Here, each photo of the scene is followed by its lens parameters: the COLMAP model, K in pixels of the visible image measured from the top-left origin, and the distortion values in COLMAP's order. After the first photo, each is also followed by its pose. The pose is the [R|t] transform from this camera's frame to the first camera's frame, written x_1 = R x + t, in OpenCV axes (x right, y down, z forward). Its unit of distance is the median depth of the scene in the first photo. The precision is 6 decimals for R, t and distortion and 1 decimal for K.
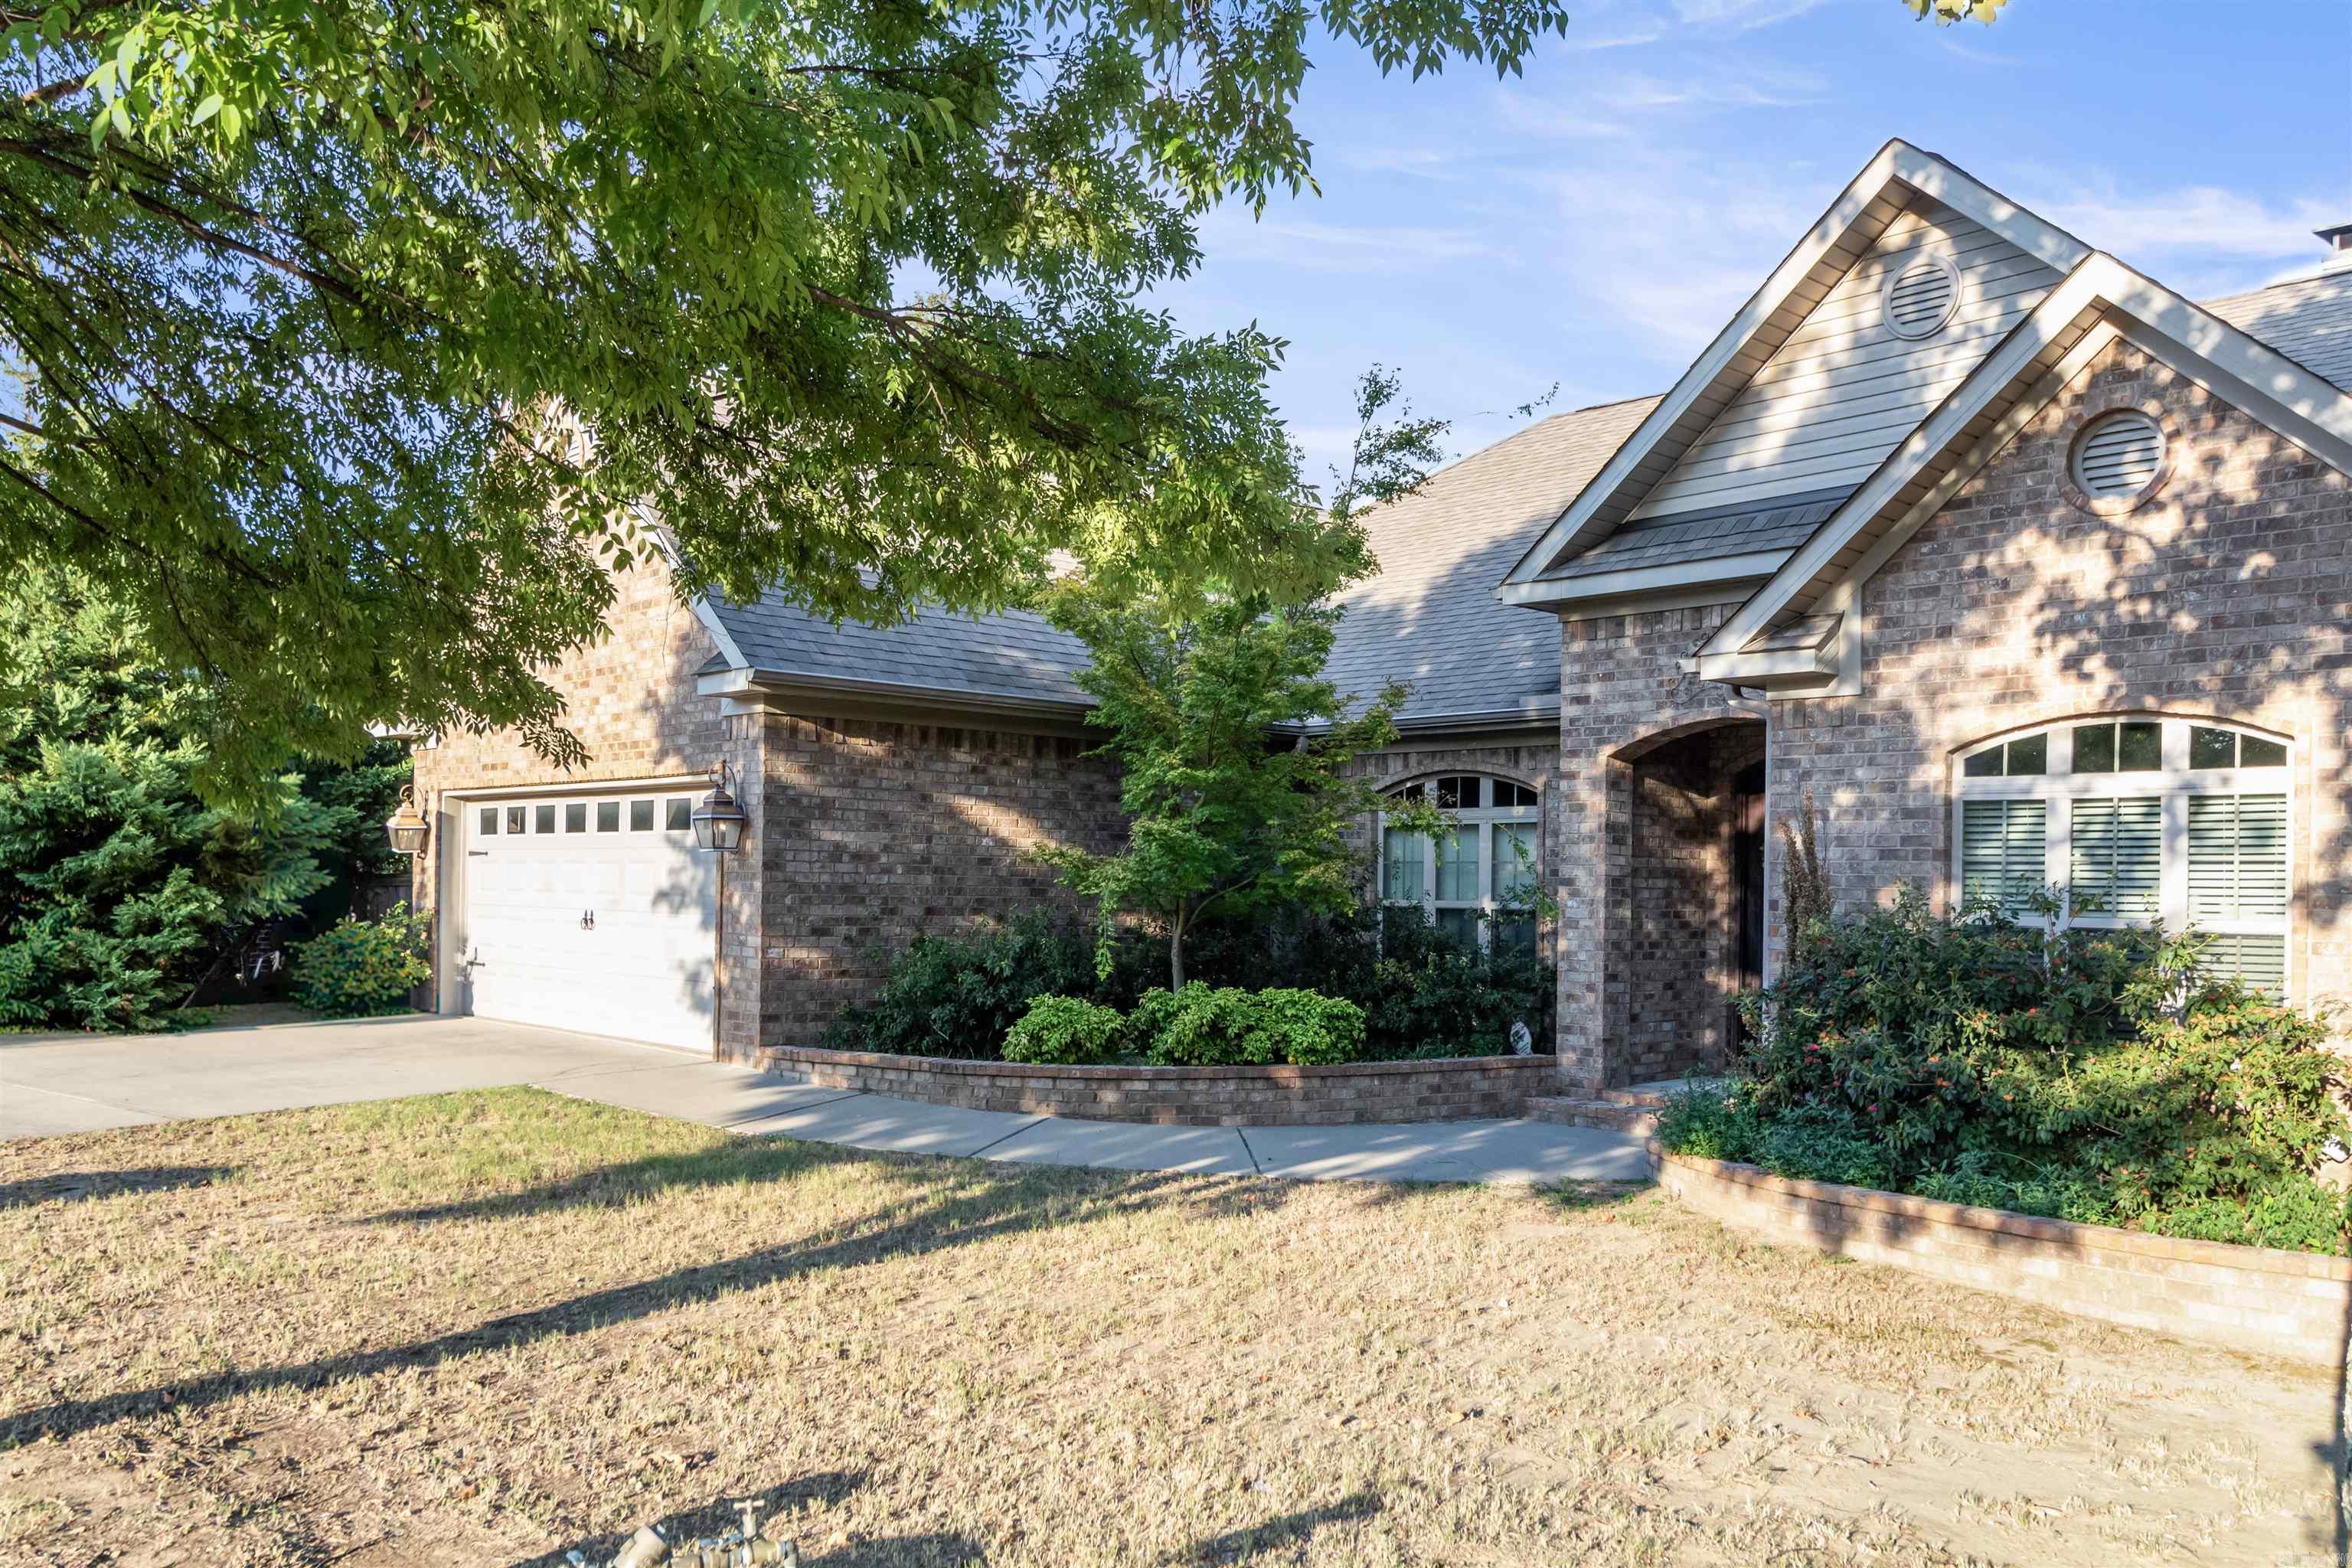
lens RADIAL K [[1883.0, 0, 1175.9], [0, 1883.0, 785.9], [0, 0, 1]] dist [0.007043, -0.000728]
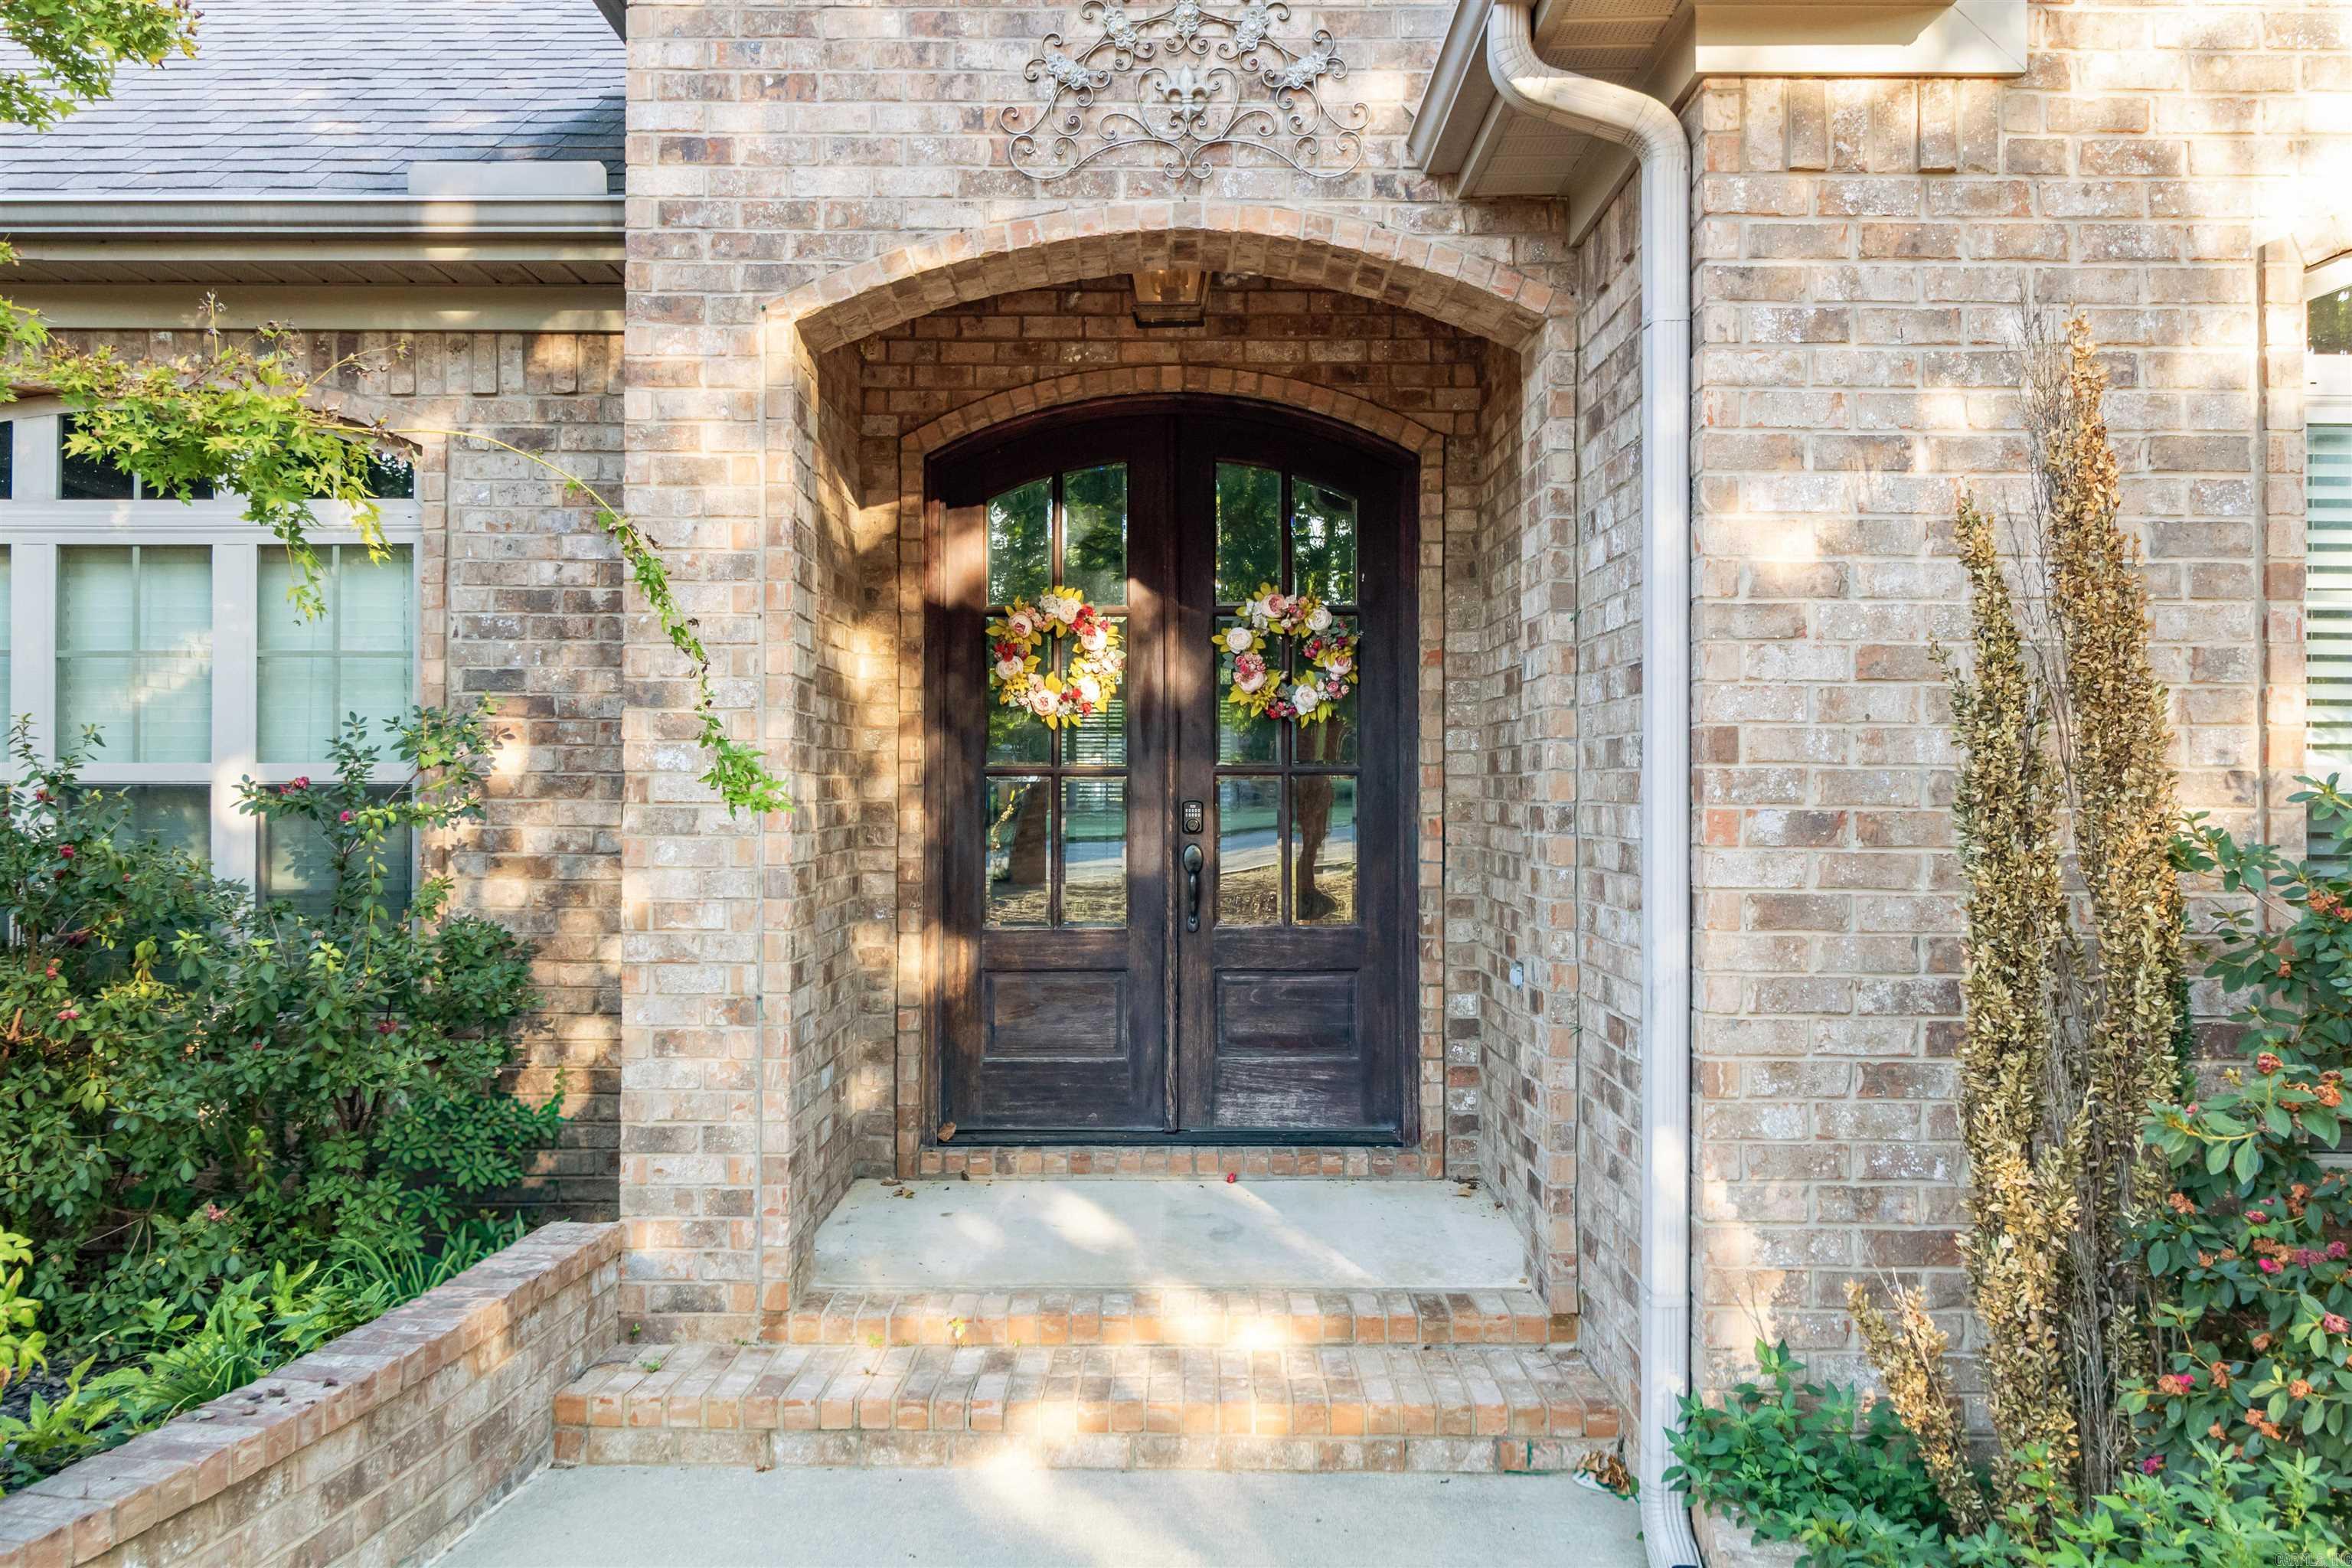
lens RADIAL K [[1883.0, 0, 1177.2], [0, 1883.0, 786.4], [0, 0, 1]] dist [0.007043, -0.000728]
pose [[0.679230, -0.008083, 0.733881, 0.027587], [-0.036656, 0.998318, 0.044922, 0.049288], [-0.733010, -0.057413, 0.677791, 0.715579]]
